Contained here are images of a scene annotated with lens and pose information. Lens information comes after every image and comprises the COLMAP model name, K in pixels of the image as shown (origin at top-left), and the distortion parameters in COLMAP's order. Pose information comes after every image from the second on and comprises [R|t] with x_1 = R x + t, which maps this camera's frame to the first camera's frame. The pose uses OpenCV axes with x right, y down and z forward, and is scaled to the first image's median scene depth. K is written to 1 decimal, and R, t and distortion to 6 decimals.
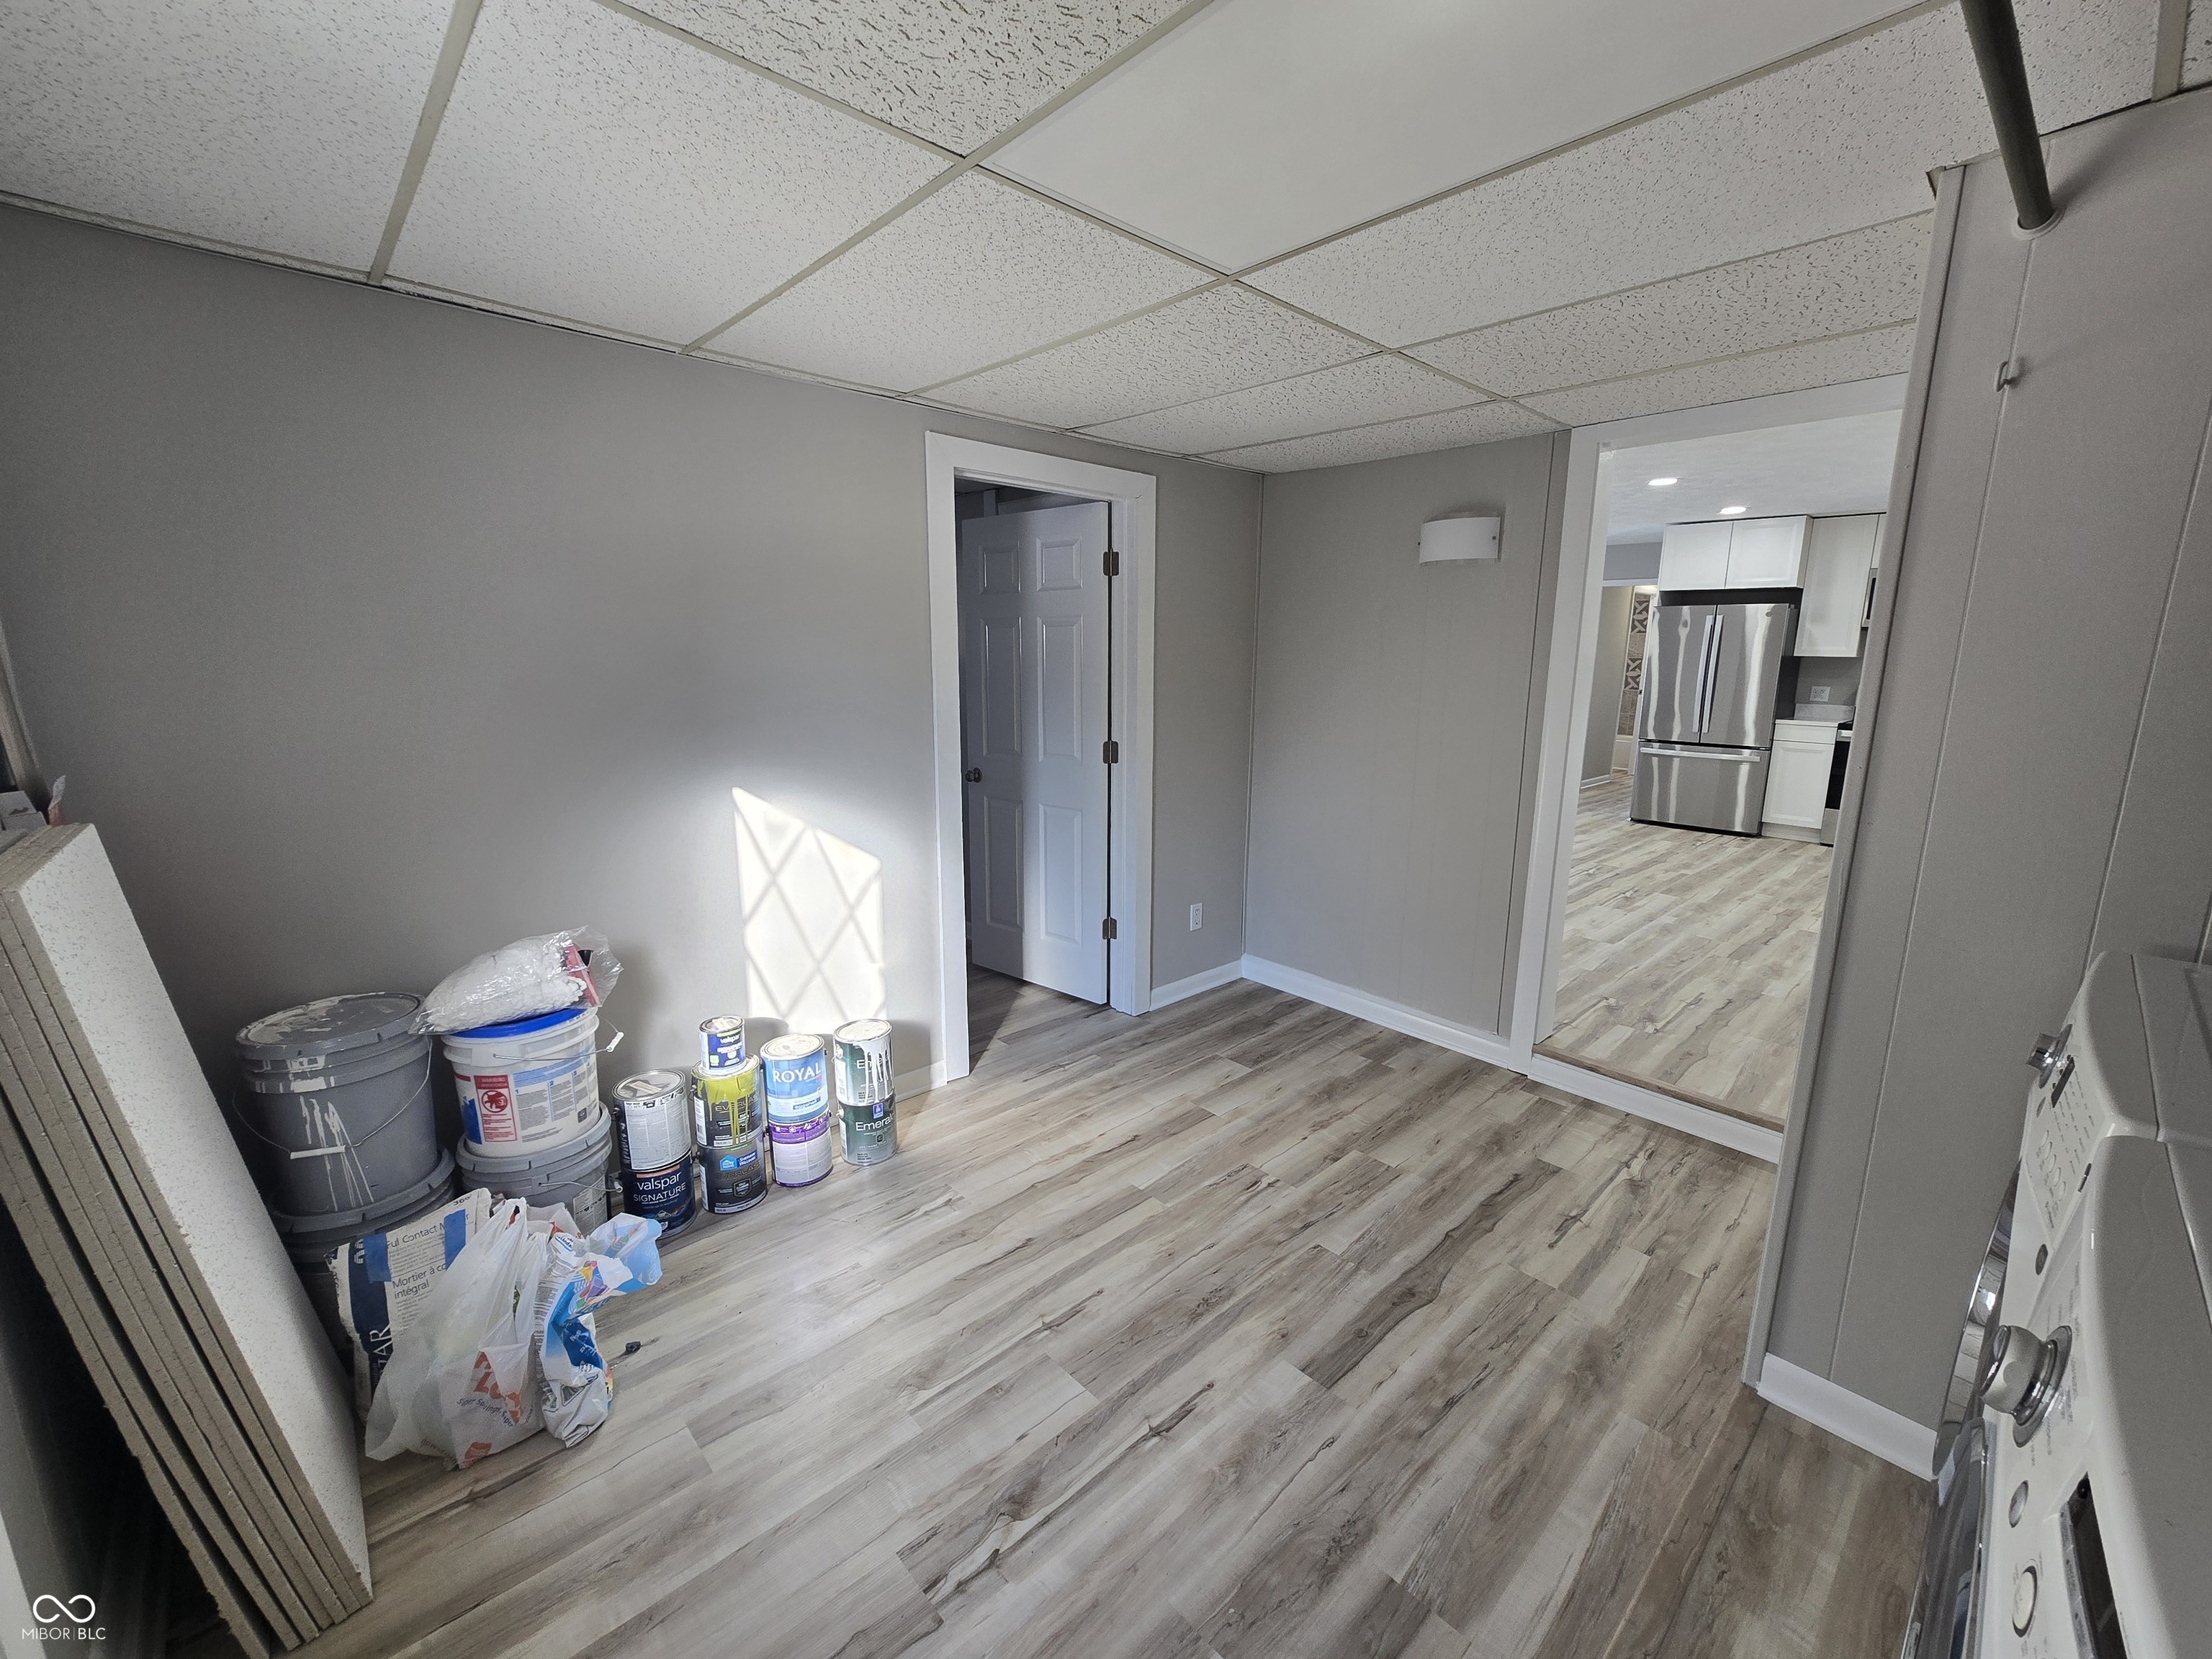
lens RADIAL K [[904.2, 0, 1106.9], [0, 904.2, 825.7], [0, 0, 1]] dist [-0.008811, 0.003041]
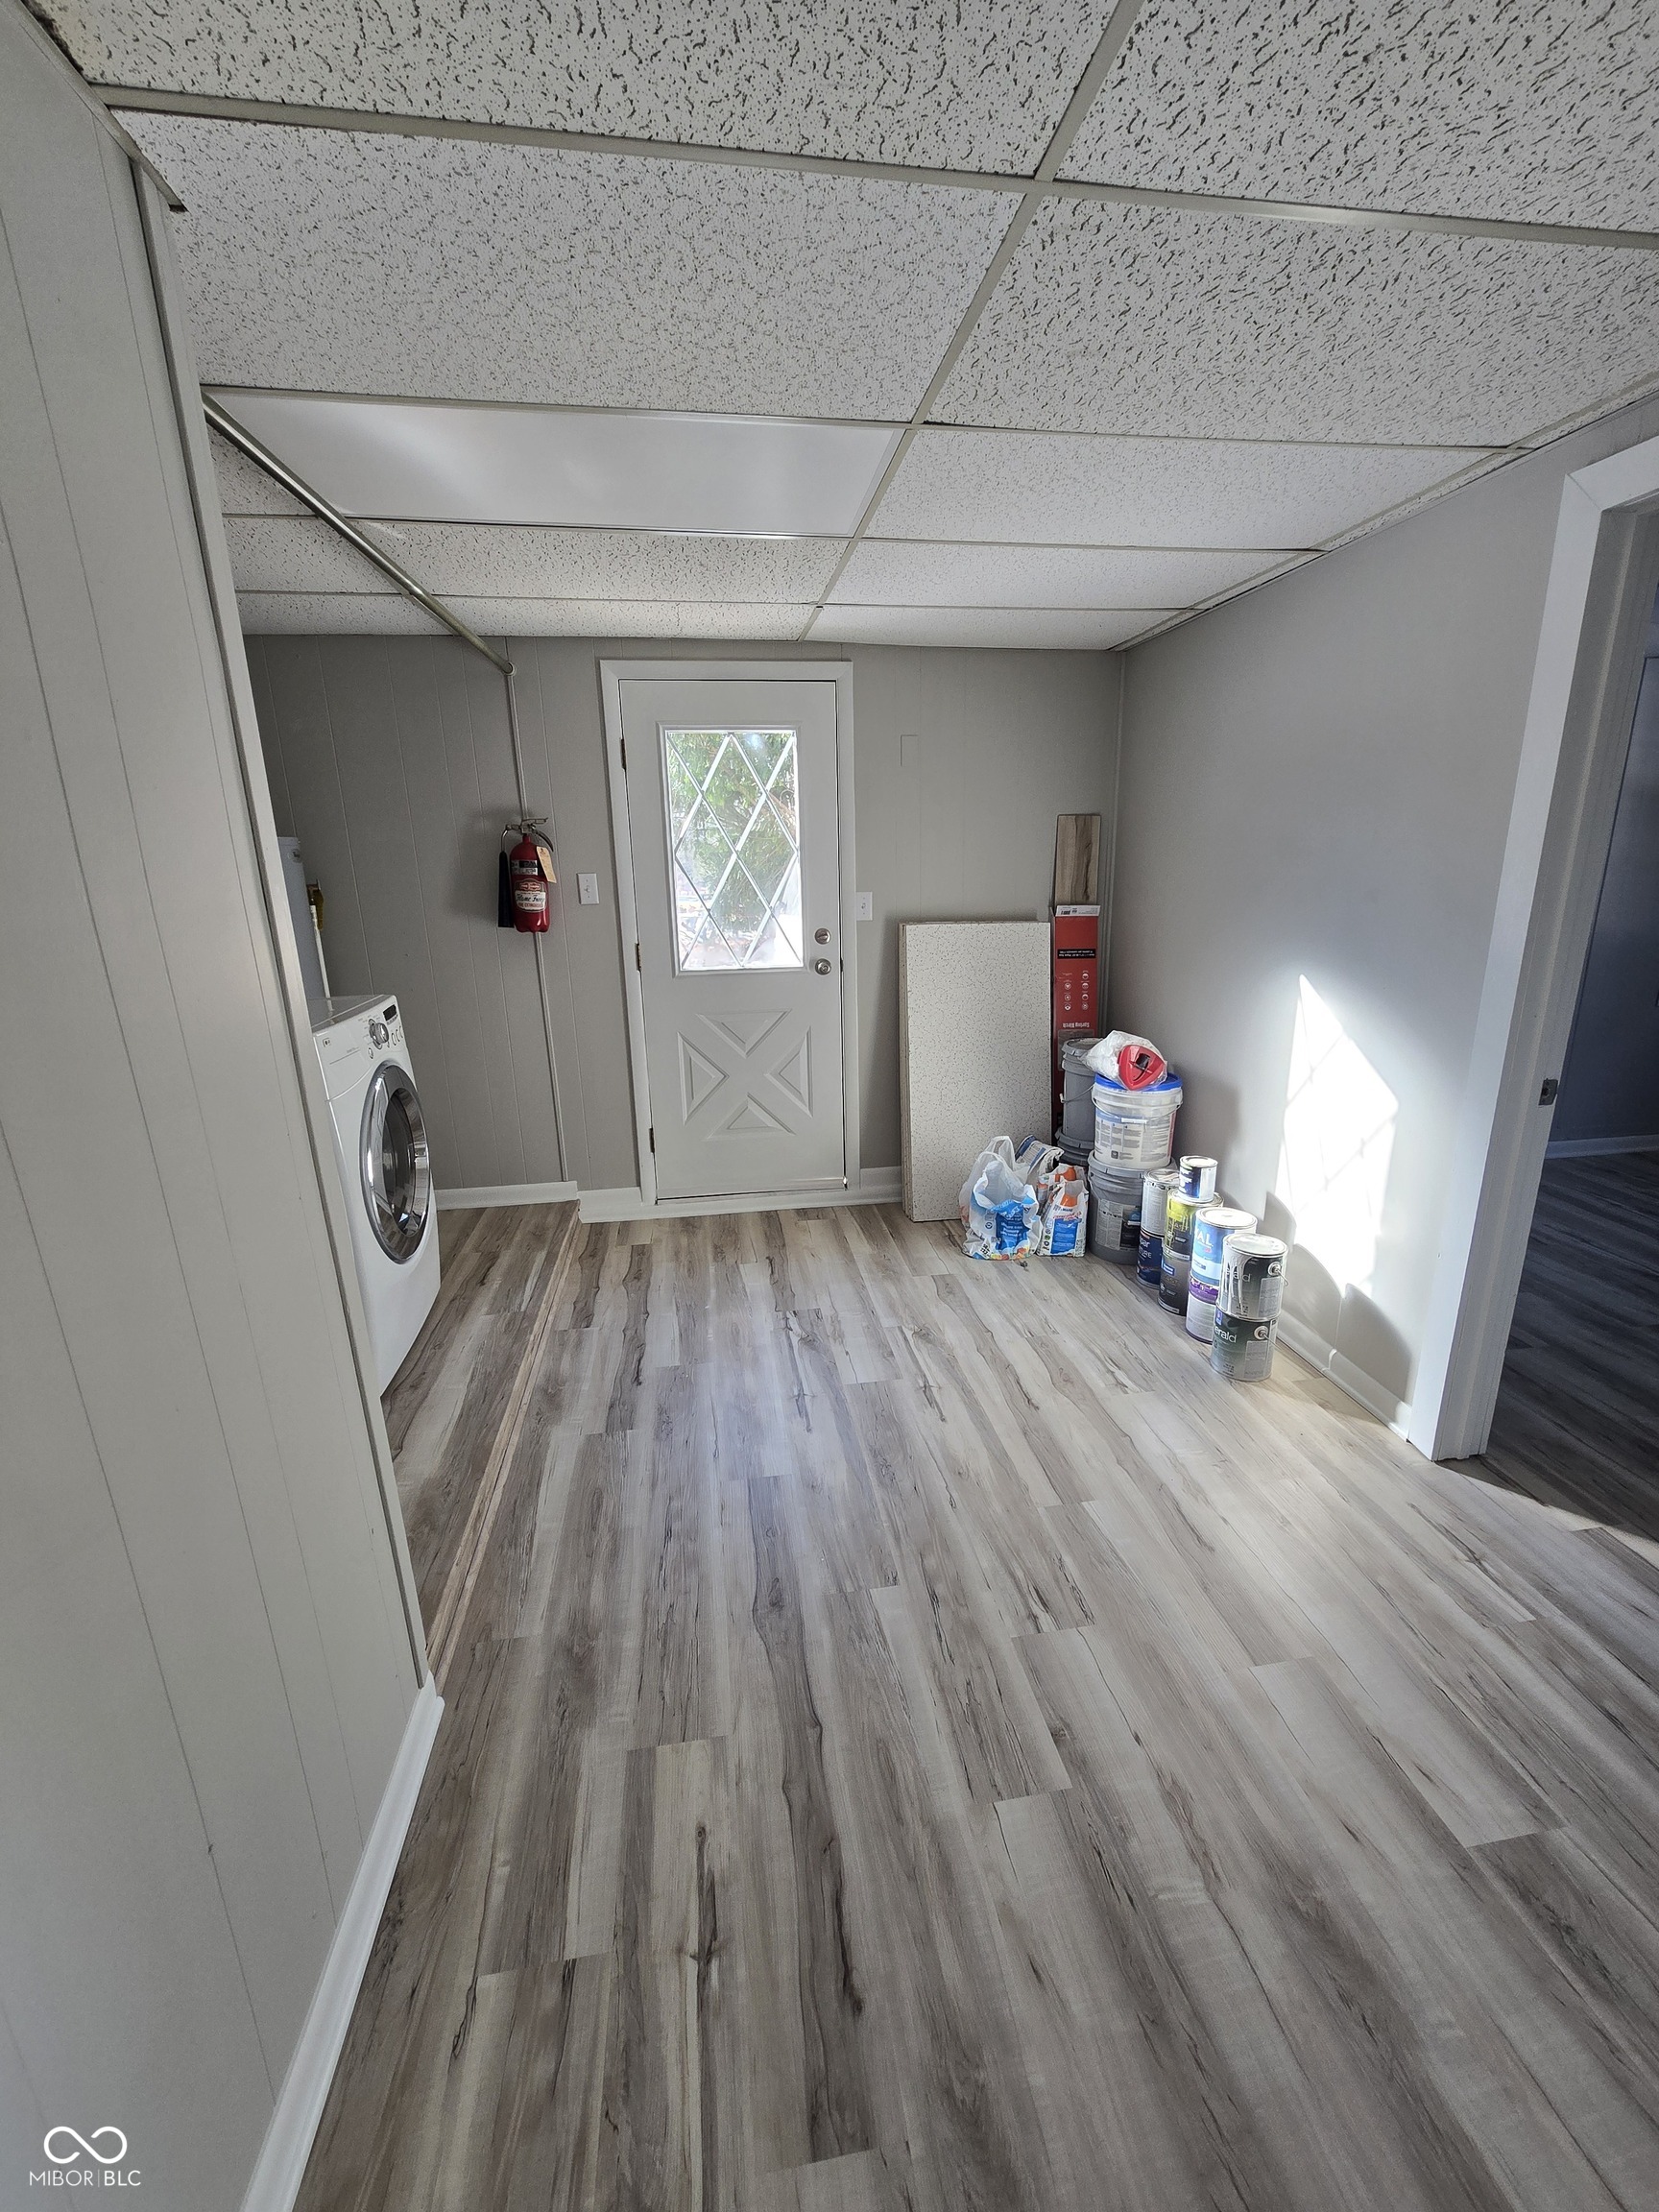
lens RADIAL K [[904.2, 0, 828.3], [0, 904.2, 1107.4], [0, 0, 1]] dist [-0.008811, 0.003041]
pose [[-0.563034, 0.219613, -0.796720, 0.805968], [-0.144094, 0.923193, 0.356304, -0.204939], [0.813775, 0.315413, -0.488144, 1.191535]]
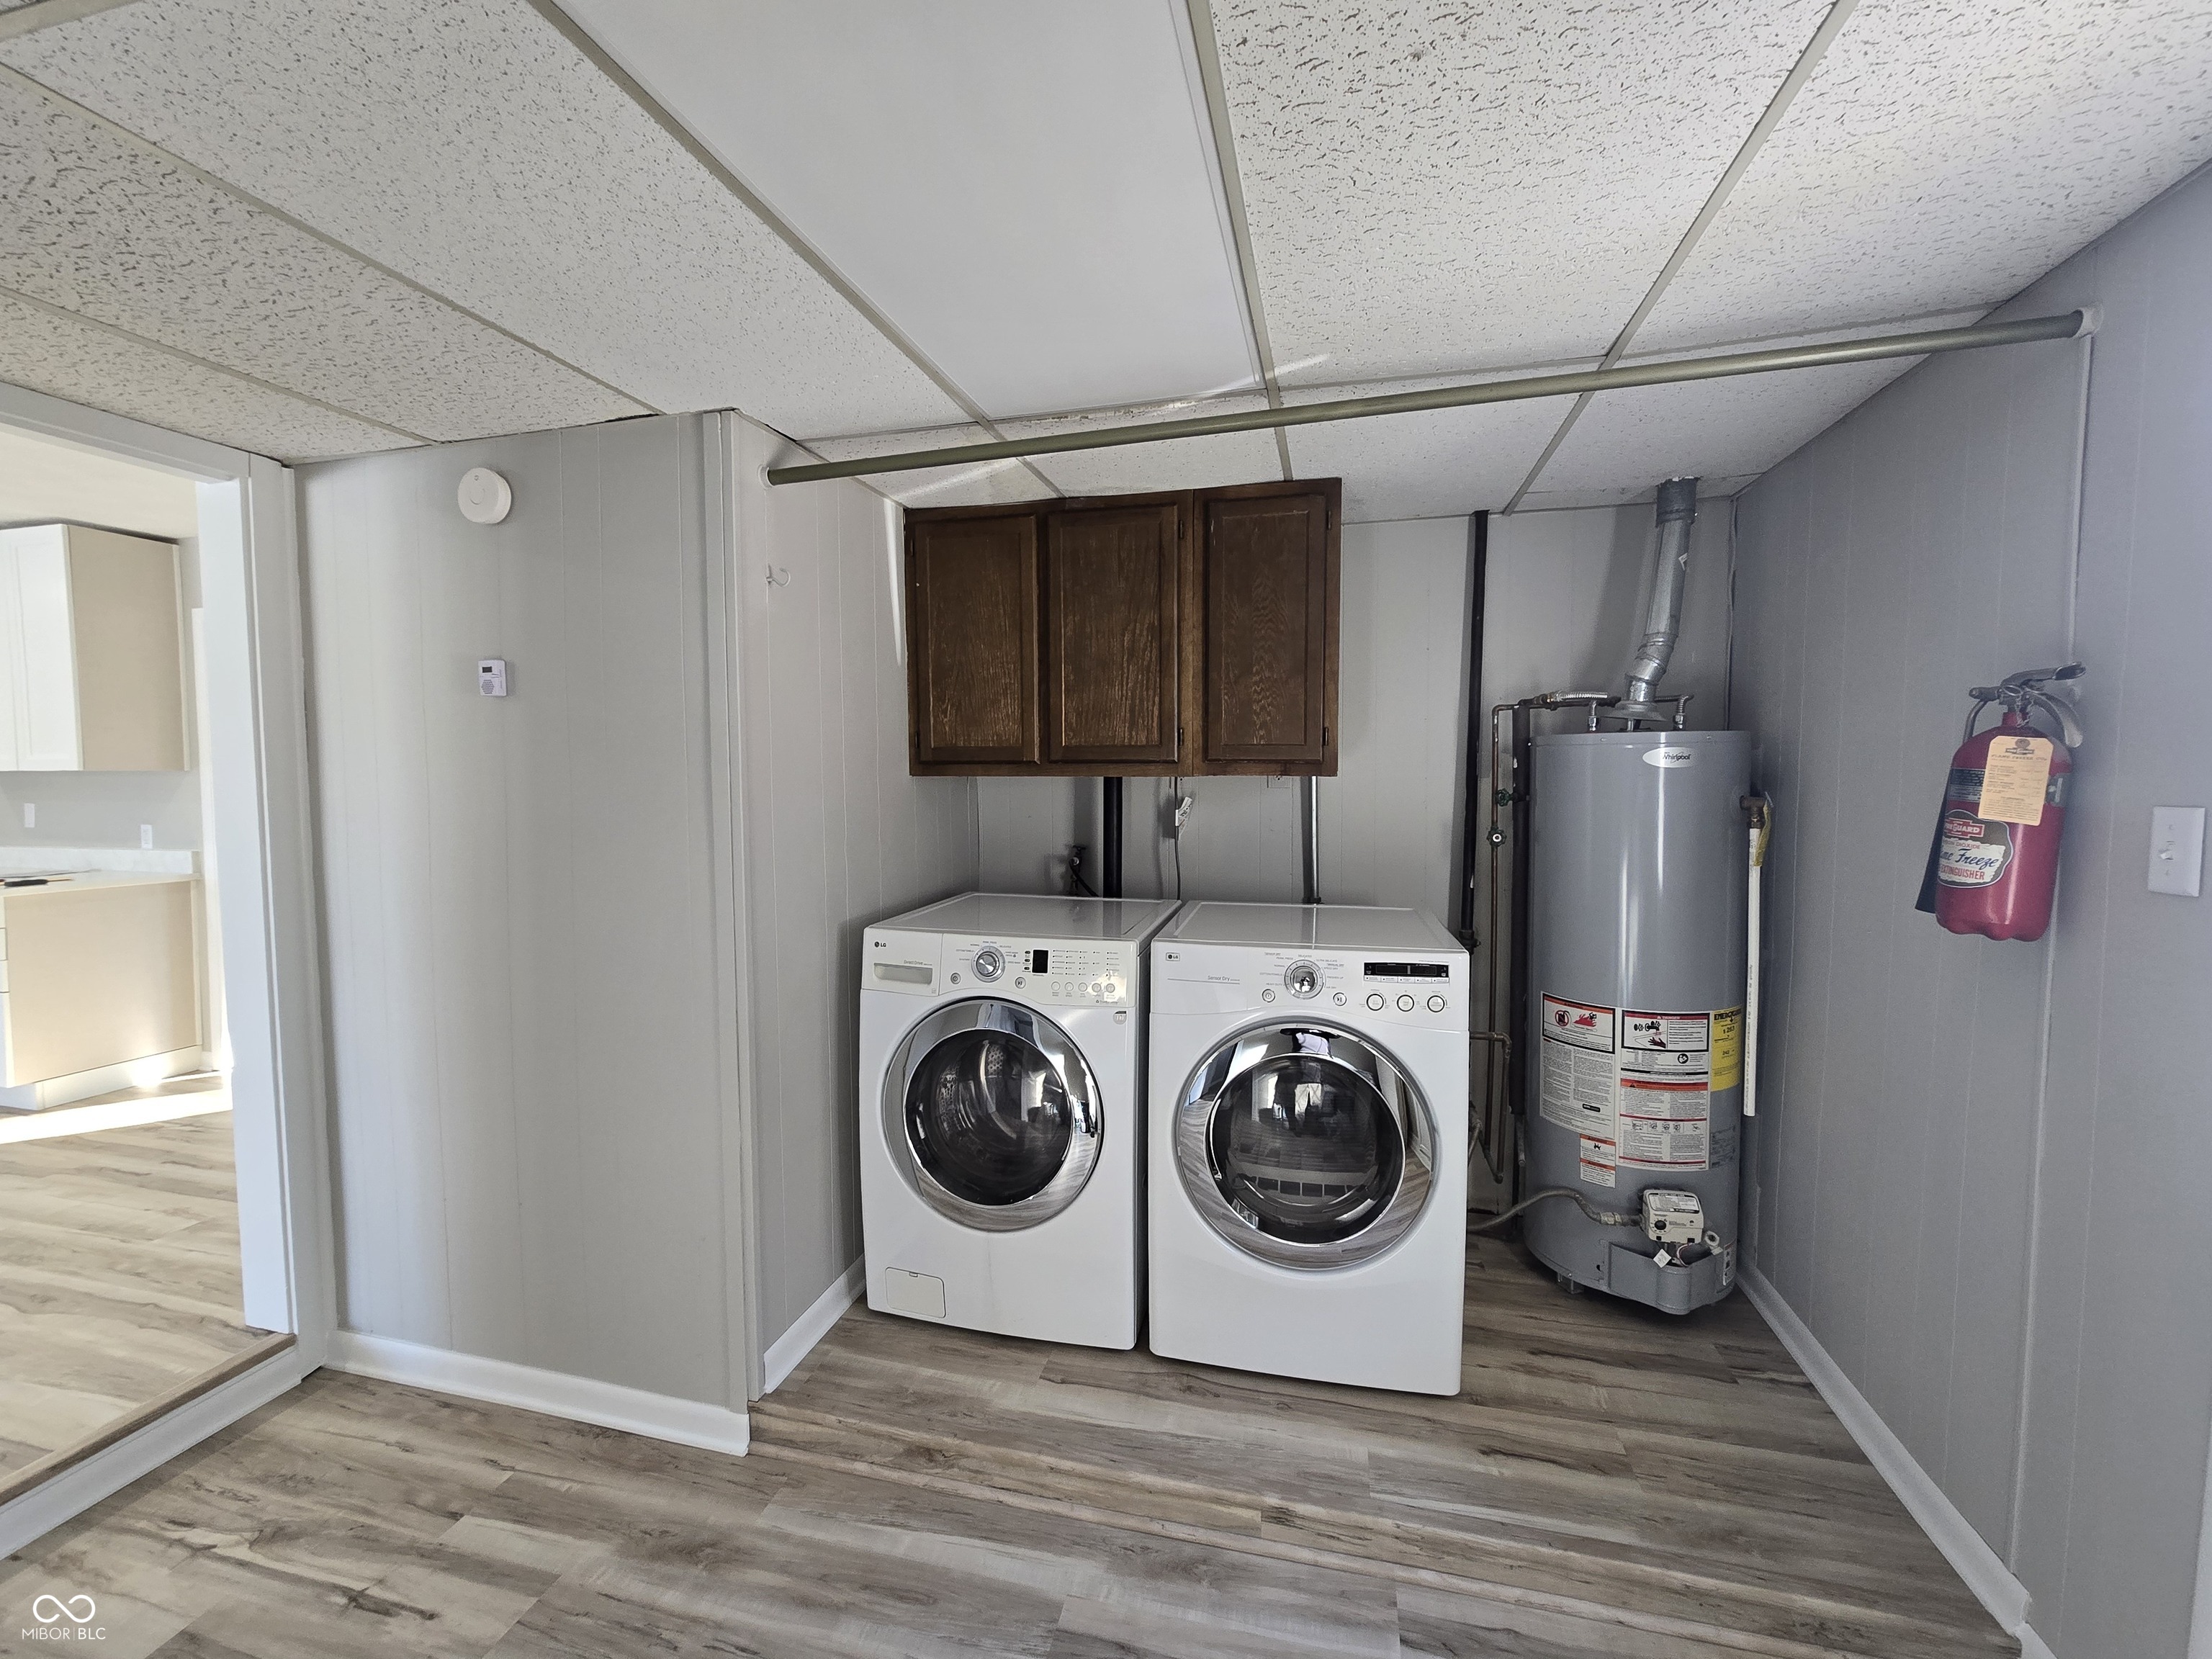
lens RADIAL K [[904.2, 0, 1112.1], [0, 904.2, 823.8], [0, 0, 1]] dist [-0.008811, 0.003041]
pose [[-0.551297, -0.054567, 0.832523, -0.318194], [0.159267, 0.972625, 0.169216, -0.146585], [-0.818966, 0.225882, -0.527515, 0.788788]]
